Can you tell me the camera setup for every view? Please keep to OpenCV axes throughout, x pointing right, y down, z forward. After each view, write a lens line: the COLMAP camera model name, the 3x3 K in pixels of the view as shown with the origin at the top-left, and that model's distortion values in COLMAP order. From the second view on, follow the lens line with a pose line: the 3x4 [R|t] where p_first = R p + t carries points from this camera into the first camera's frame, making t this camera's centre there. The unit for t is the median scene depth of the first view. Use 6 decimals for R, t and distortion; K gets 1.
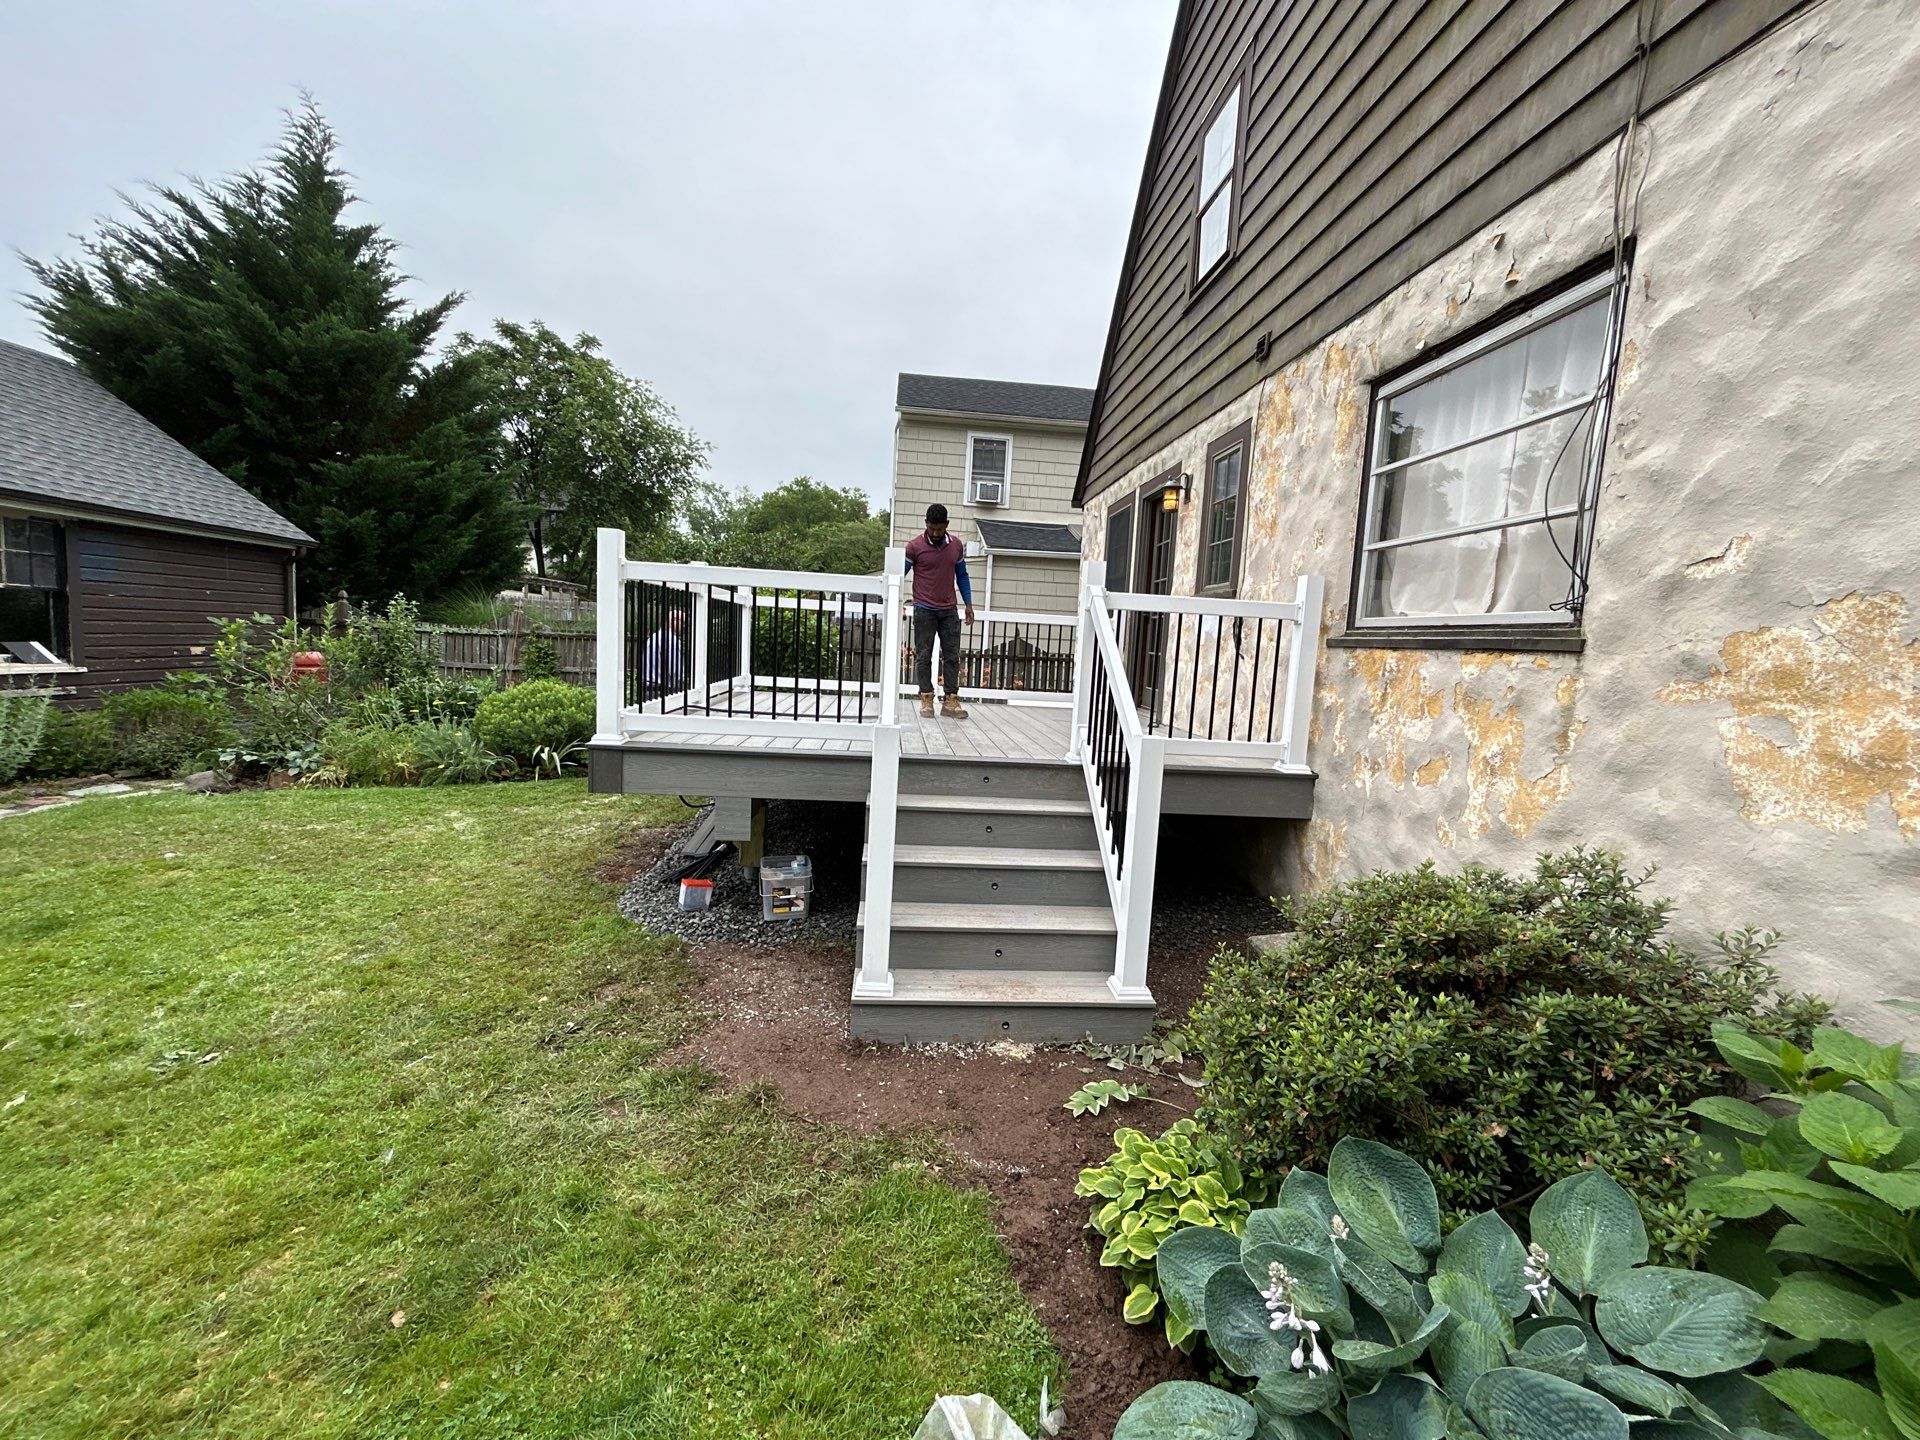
lens RADIAL K [[775.1, 0, 957.8], [0, 775.1, 720.7], [0, 0, 1]] dist [-0.001604, 0.001388]
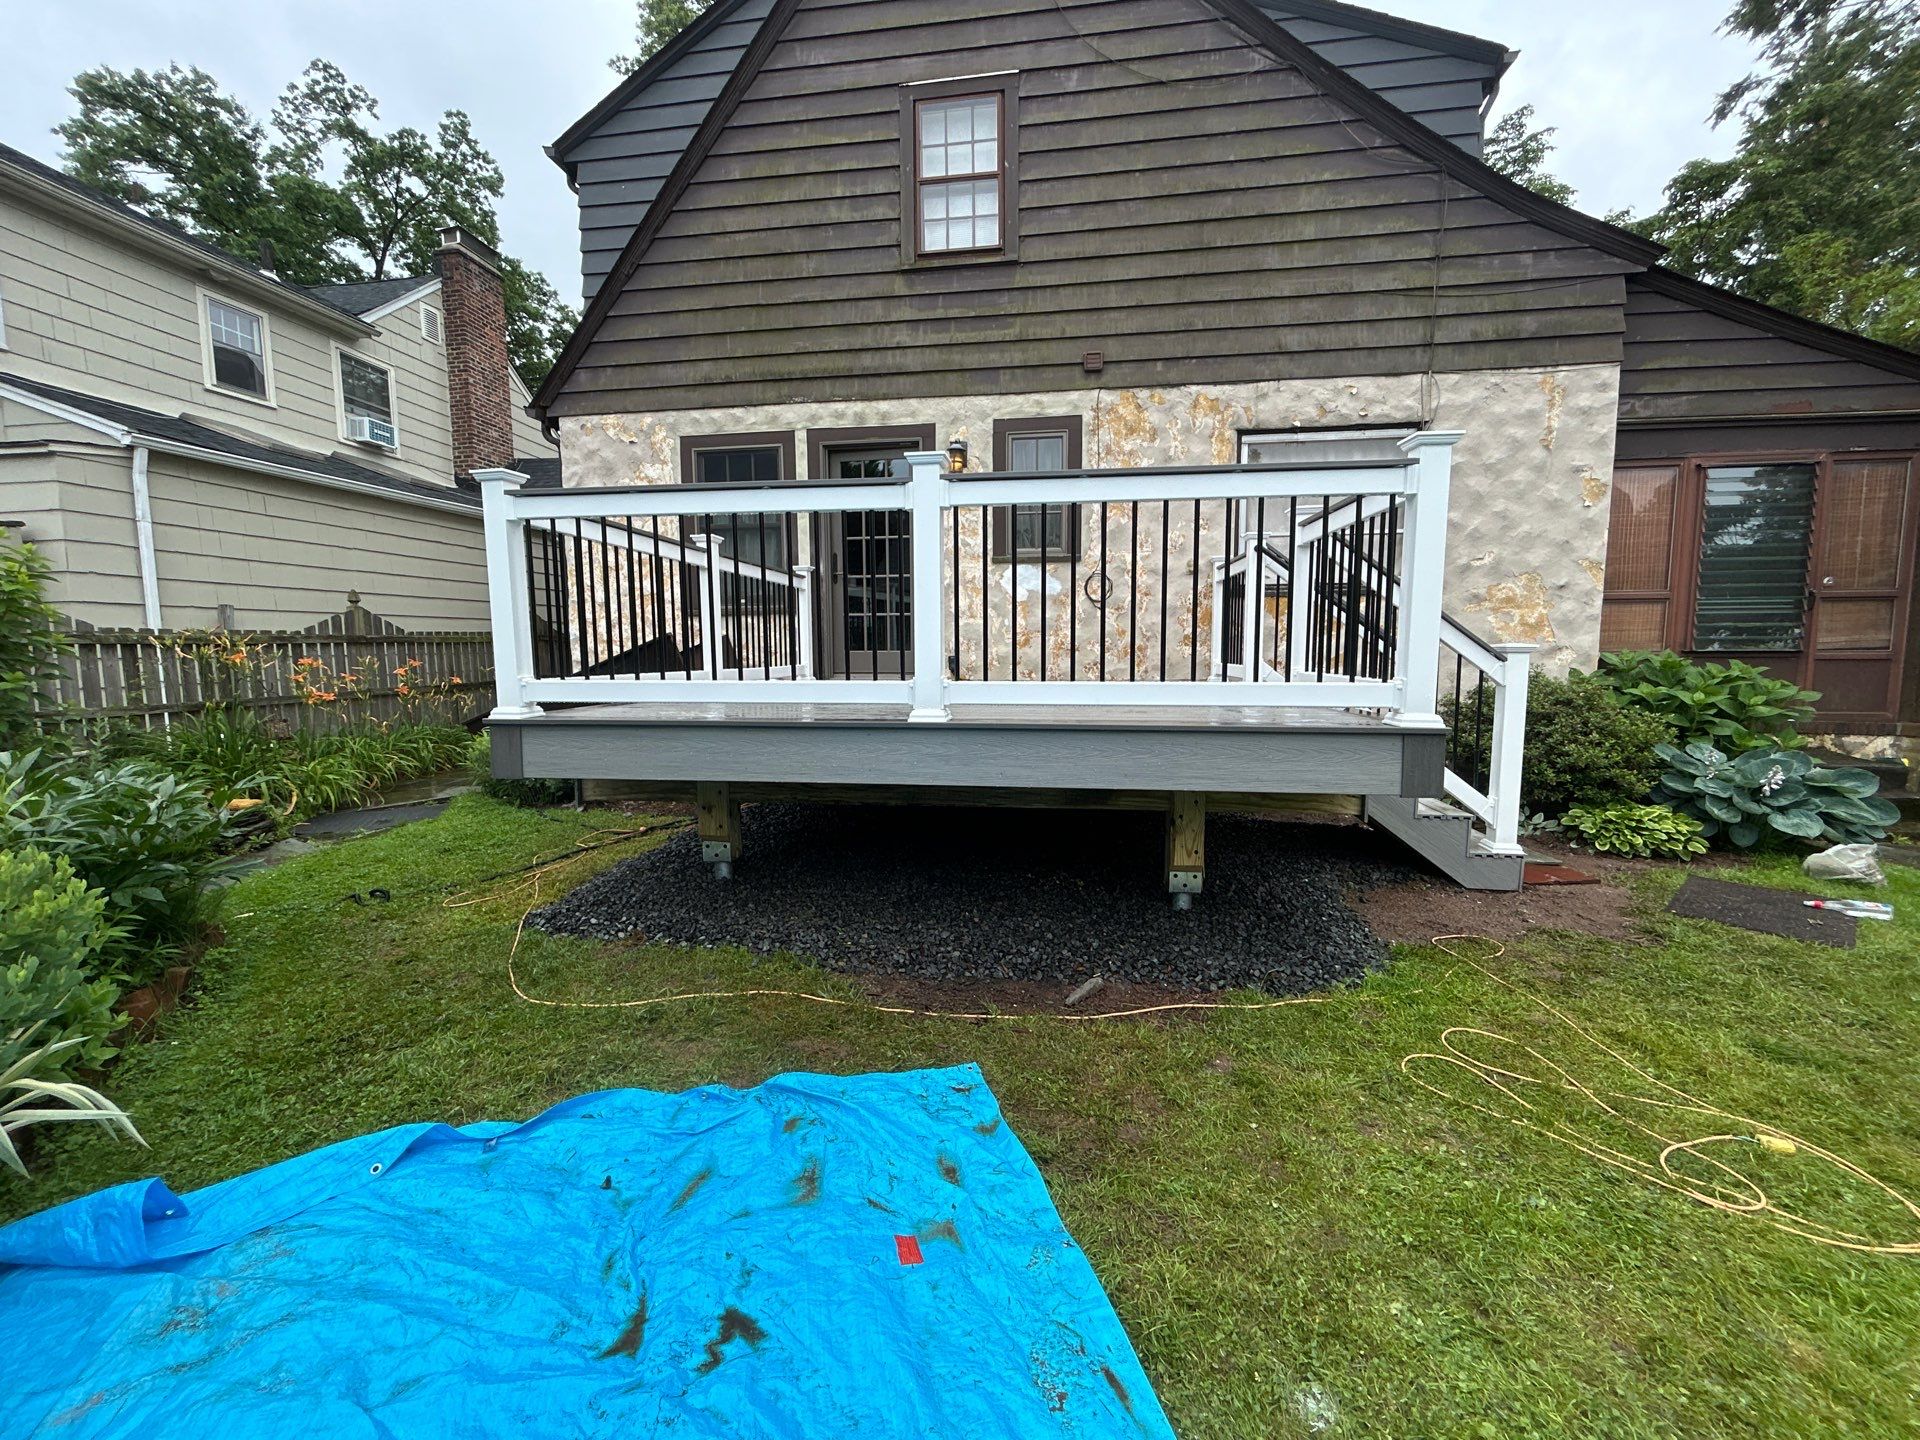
lens RADIAL K [[775.1, 0, 960.2], [0, 775.1, 718.6], [0, 0, 1]] dist [-0.001604, 0.001388]
pose [[0.217895, -0.147573, 0.964751, -1.202559], [0.119684, 0.985082, 0.123652, -0.115835], [-0.968606, 0.088522, 0.232307, 1.216936]]
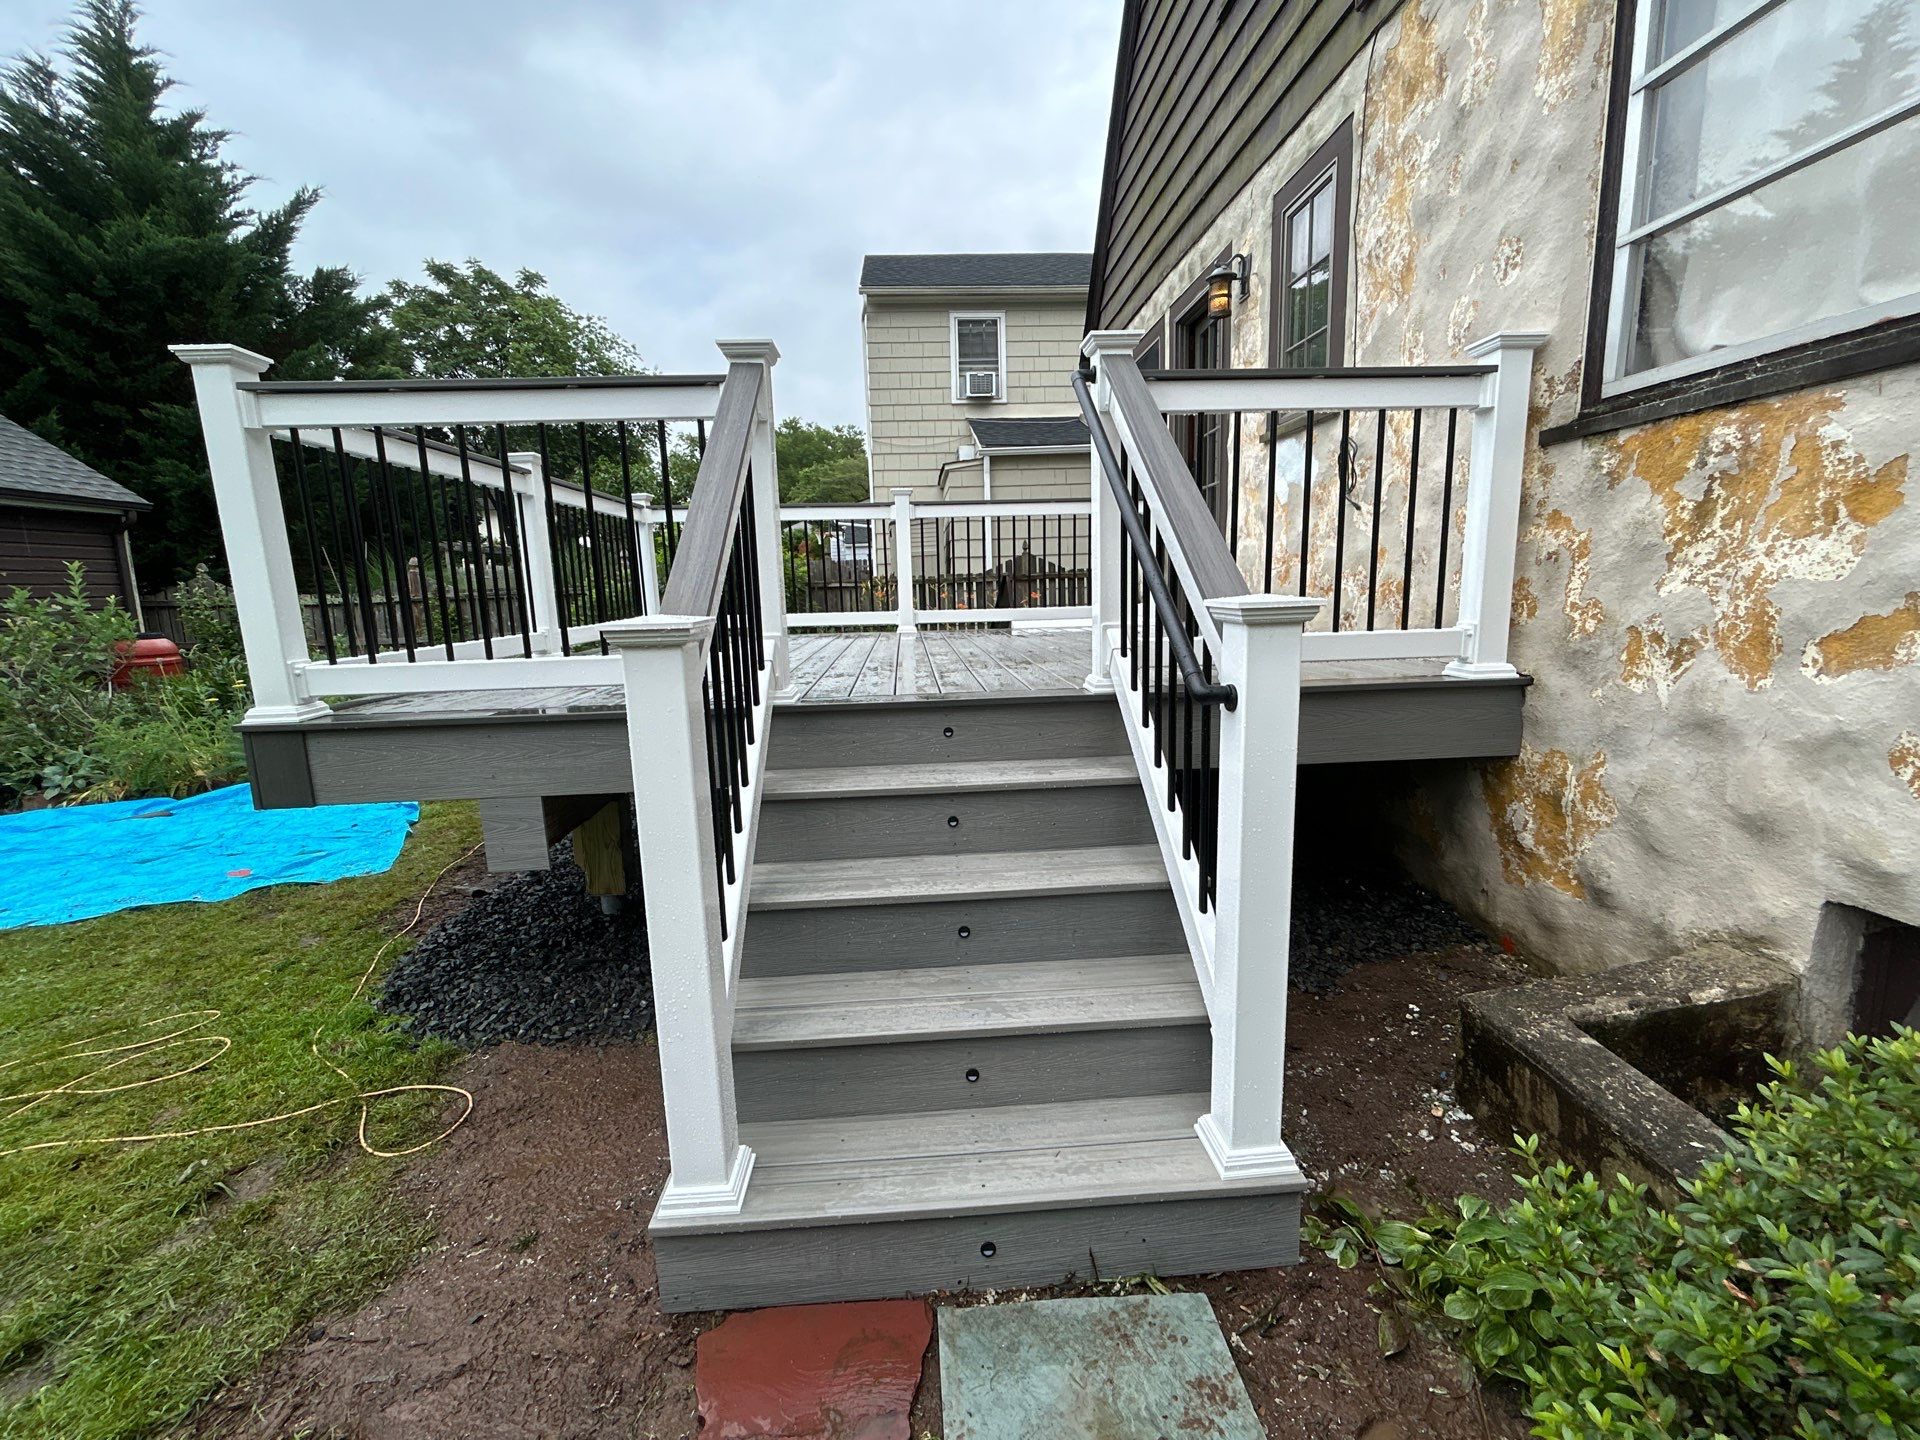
lens RADIAL K [[818.0, 0, 955.6], [0, 818.0, 718.9], [0, 0, 1]] dist [-0.001593, -0.001263]
pose [[0.996214, -0.078507, -0.037349, 0.066871], [0.080543, 0.995146, 0.056542, 0.033263], [0.032729, -0.059336, 0.997701, 0.405904]]
